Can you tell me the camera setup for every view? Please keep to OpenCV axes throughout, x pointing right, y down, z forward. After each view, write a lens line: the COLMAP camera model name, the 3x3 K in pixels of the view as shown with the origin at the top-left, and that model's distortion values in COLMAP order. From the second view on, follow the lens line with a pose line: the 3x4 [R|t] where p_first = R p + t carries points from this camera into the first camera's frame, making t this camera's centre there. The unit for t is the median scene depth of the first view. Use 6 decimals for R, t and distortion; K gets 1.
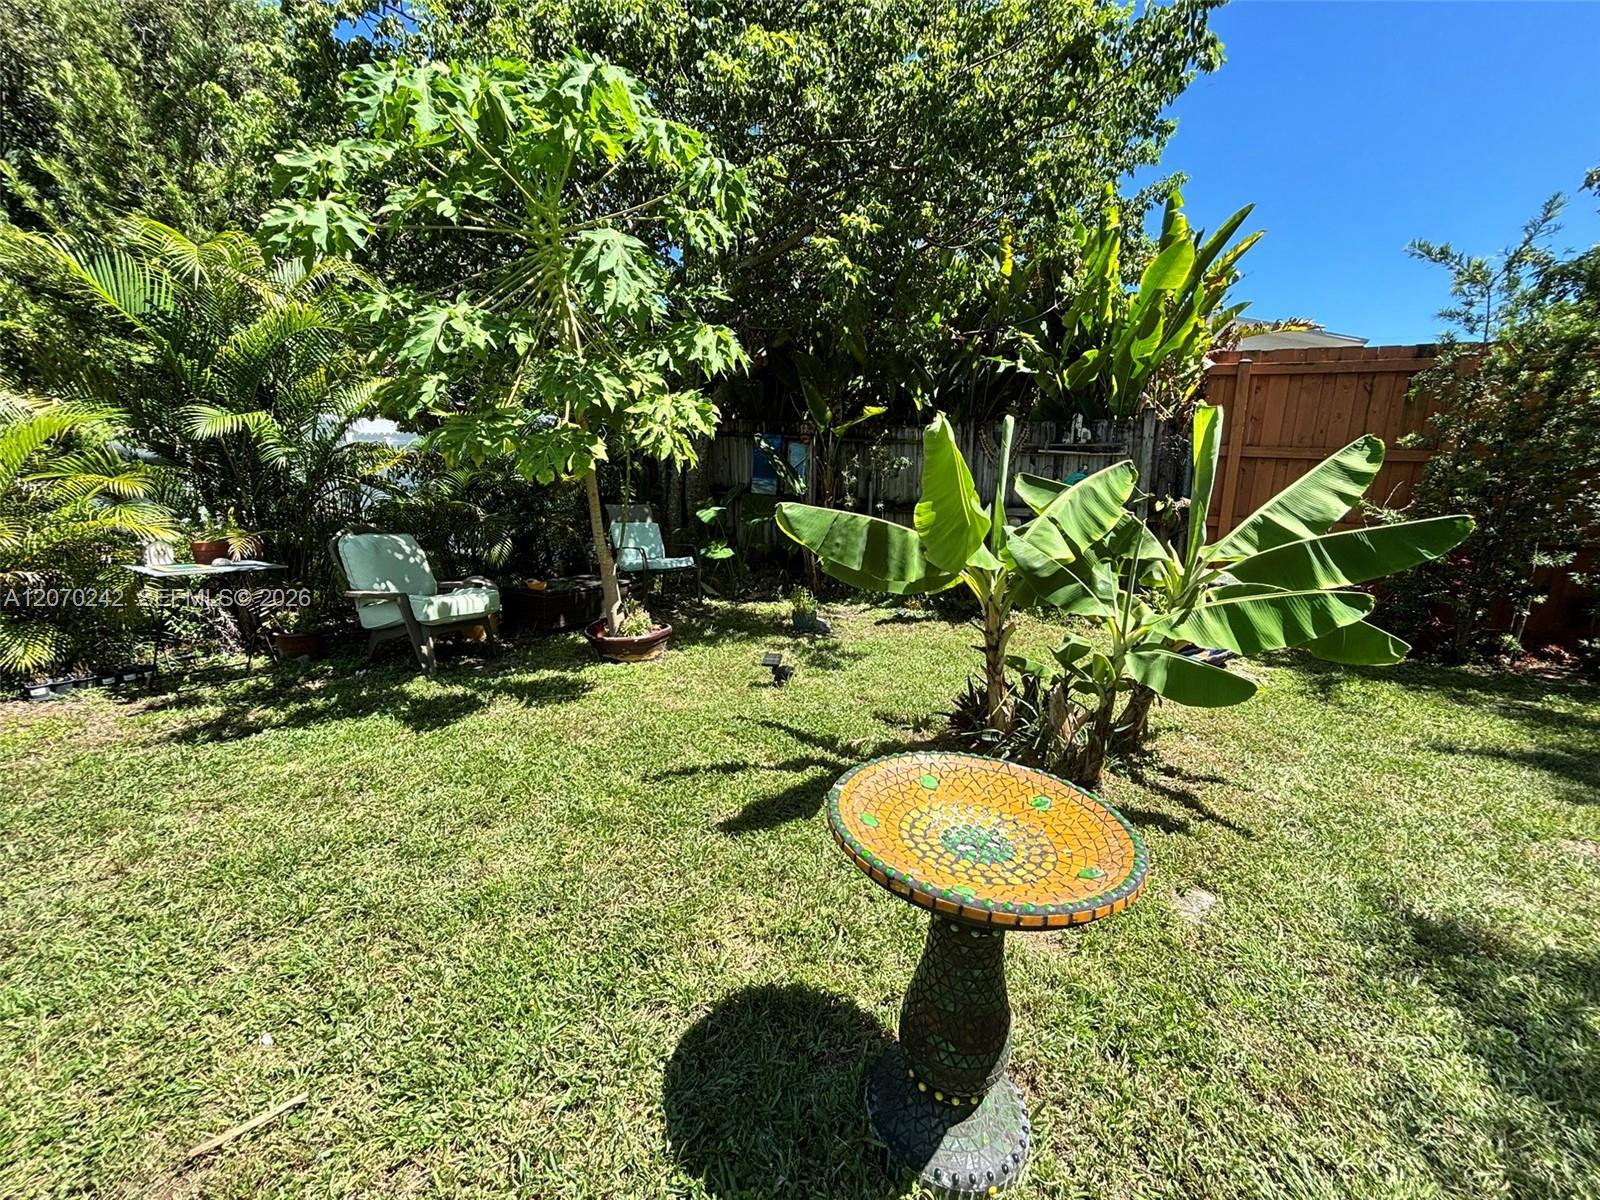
lens RADIAL K [[633.0, 0, 800.0], [0, 633.0, 600.0], [0, 0, 1]] dist [0.000665, 0.000080]
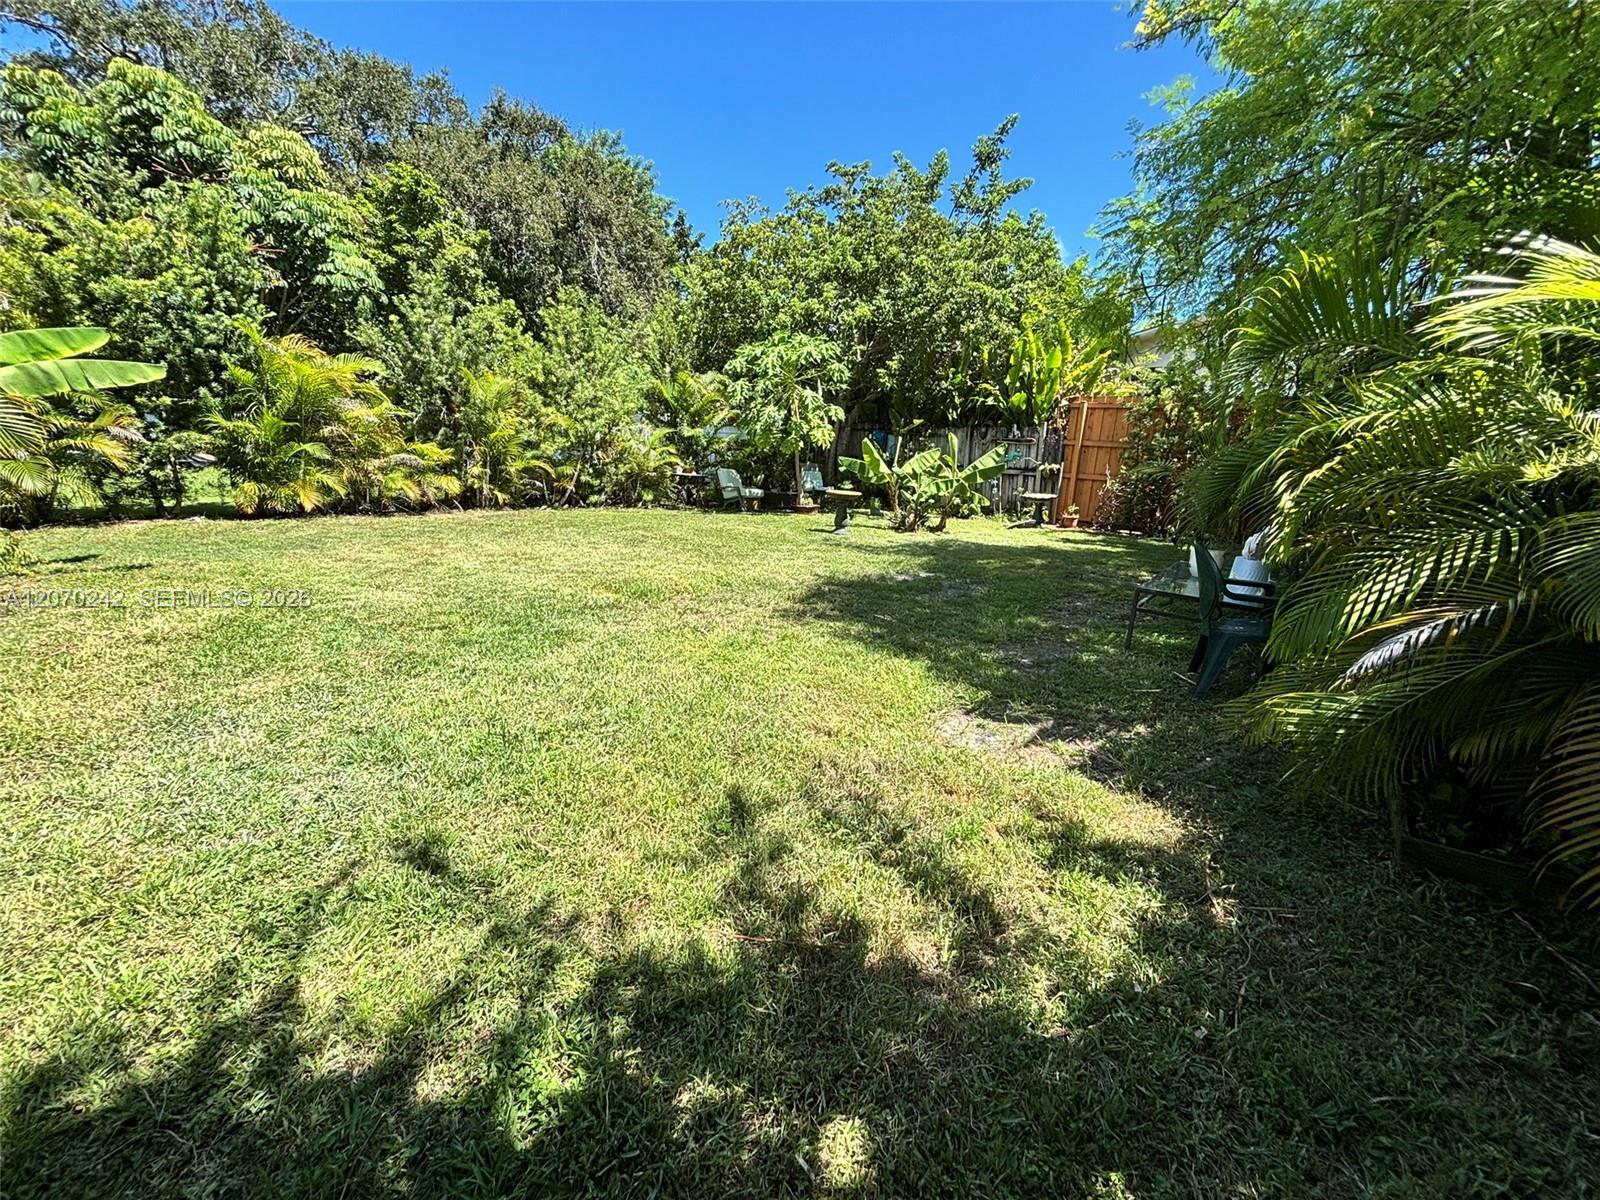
lens RADIAL K [[633.0, 0, 800.0], [0, 633.0, 600.0], [0, 0, 1]] dist [0.000665, 0.000080]
pose [[0.960435, 0.081182, -0.266410, 0.541634], [-0.070348, 0.996270, 0.049977, 0.359096], [0.269473, -0.029258, 0.962563, -1.905894]]
